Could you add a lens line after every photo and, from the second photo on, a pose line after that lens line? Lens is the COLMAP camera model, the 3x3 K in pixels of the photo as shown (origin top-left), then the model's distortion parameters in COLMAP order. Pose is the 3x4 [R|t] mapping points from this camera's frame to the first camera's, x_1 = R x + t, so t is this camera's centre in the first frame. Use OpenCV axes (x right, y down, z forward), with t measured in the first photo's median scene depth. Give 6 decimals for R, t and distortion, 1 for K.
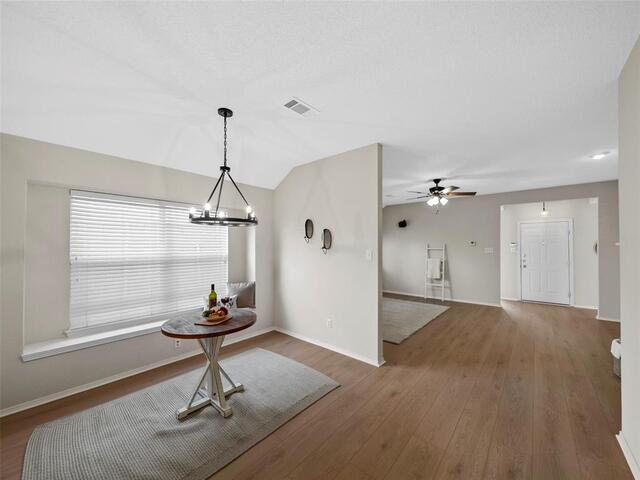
lens RADIAL K [[246.8, 0, 324.4], [0, 246.8, 243.1], [0, 0, 1]] dist [-0.002387, -0.000034]
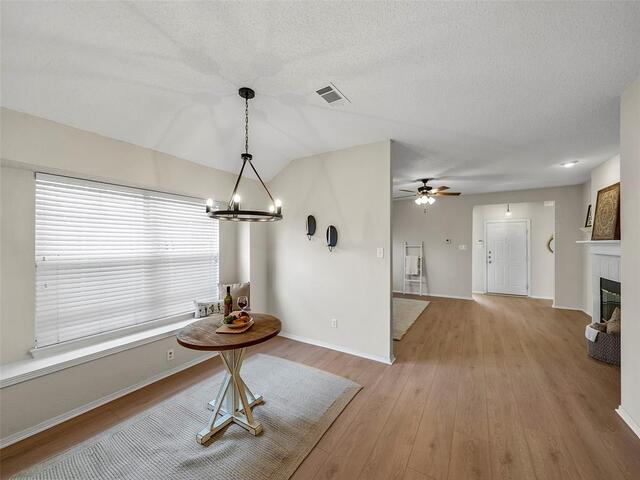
lens RADIAL K [[249.0, 0, 323.2], [0, 249.0, 242.1], [0, 0, 1]] dist [-0.001443, -0.000331]
pose [[0.987252, 0.001748, 0.159154, -0.168729], [-0.002852, 0.999973, 0.006713, 0.000402], [-0.159138, -0.007081, 0.987231, 0.041990]]
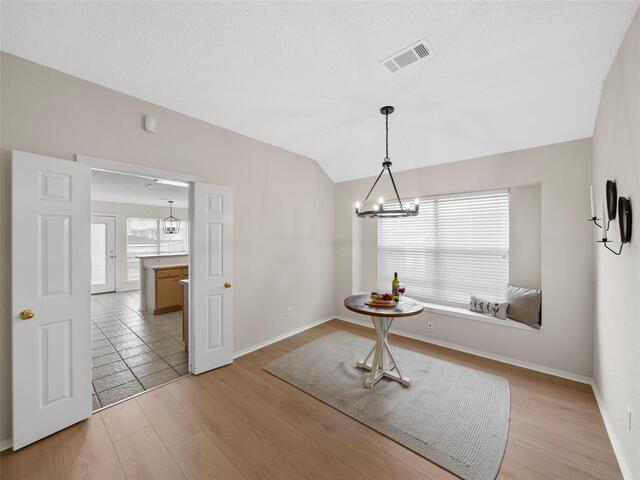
lens RADIAL K [[249.5, 0, 321.3], [0, 249.5, 240.6], [0, 0, 1]] dist [-0.010076, 0.000107]
pose [[0.003320, 0.010767, -0.999937, 0.406528], [0.011818, 0.999872, 0.010805, 0.009143], [0.999925, -0.011853, 0.003193, 0.438010]]
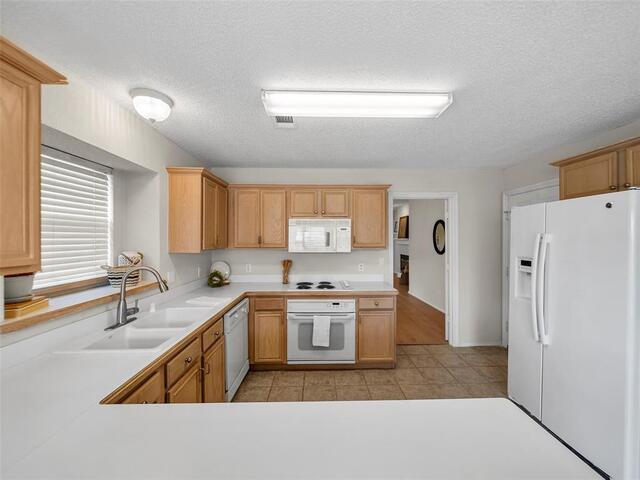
lens RADIAL K [[252.2, 0, 321.4], [0, 252.2, 239.7], [0, 0, 1]] dist [-0.001400, -0.000323]
pose [[0.743712, -0.000041, 0.668500, -1.118428], [-0.007654, 0.999934, 0.008577, -0.005904], [-0.668456, -0.011496, 0.743663, -0.447572]]
